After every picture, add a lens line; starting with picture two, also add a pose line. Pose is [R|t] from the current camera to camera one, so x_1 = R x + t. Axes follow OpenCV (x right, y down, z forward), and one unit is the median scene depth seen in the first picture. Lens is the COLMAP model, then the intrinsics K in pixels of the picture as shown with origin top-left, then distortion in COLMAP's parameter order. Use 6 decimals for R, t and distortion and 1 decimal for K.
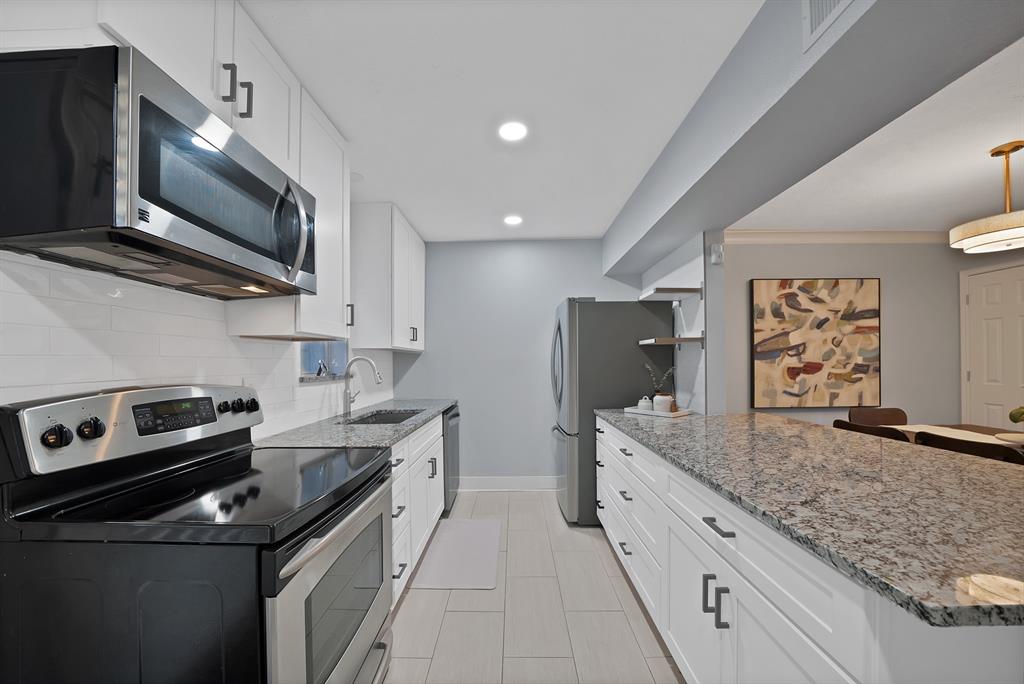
lens RADIAL K [[372.5, 0, 510.8], [0, 372.5, 360.2], [0, 0, 1]] dist [-0.024307, -0.000387]
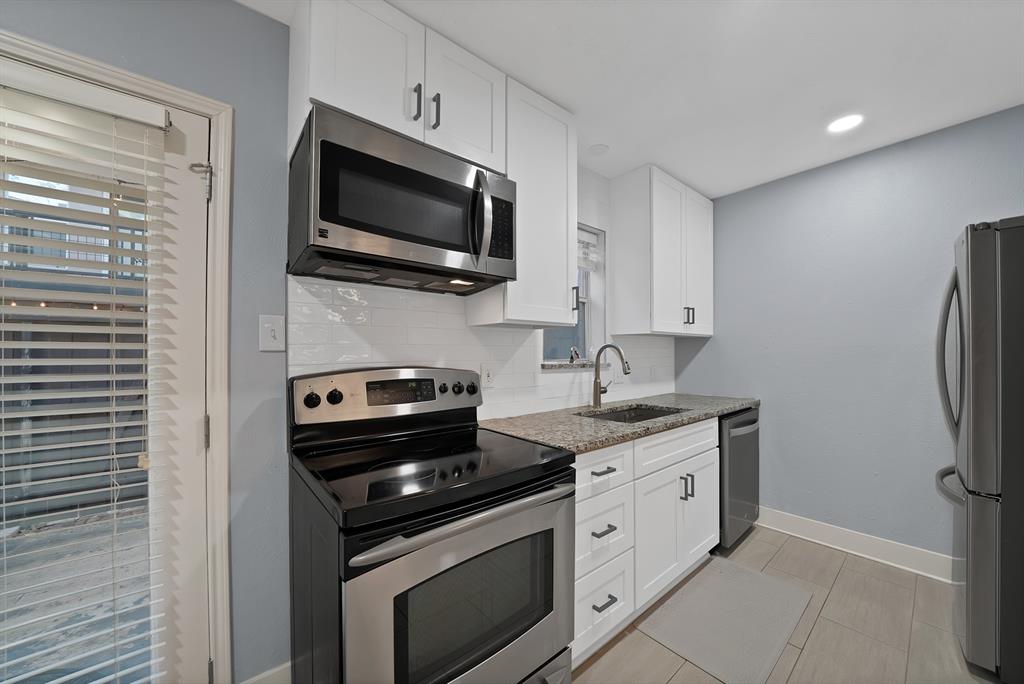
lens RADIAL K [[372.5, 0, 501.8], [0, 372.5, 349.1], [0, 0, 1]] dist [-0.024307, -0.000387]
pose [[0.644955, 0.001995, -0.764218, 0.148432], [0.000836, 0.999994, 0.003315, 0.000921], [0.764220, -0.002777, 0.644949, 0.248863]]
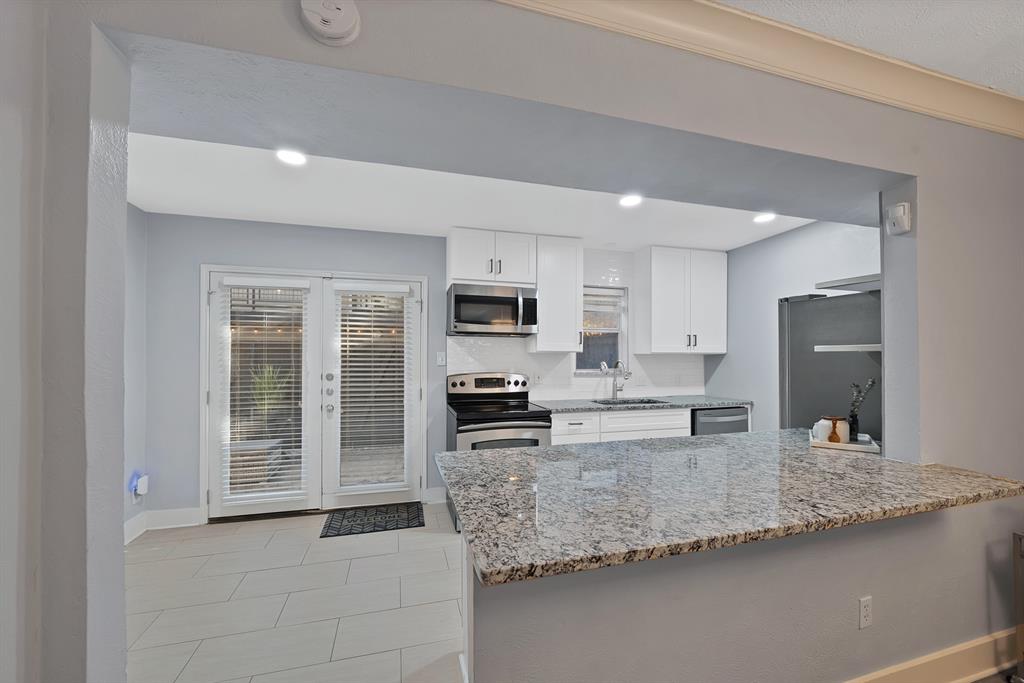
lens RADIAL K [[376.2, 0, 502.9], [0, 376.2, 350.5], [0, 0, 1]] dist [0.000225, 0.000016]
pose [[0.284744, -0.001115, -0.958603, 1.099715], [0.001134, 0.999999, -0.000826, -0.058704], [0.958603, -0.000852, 0.284745, 0.140389]]
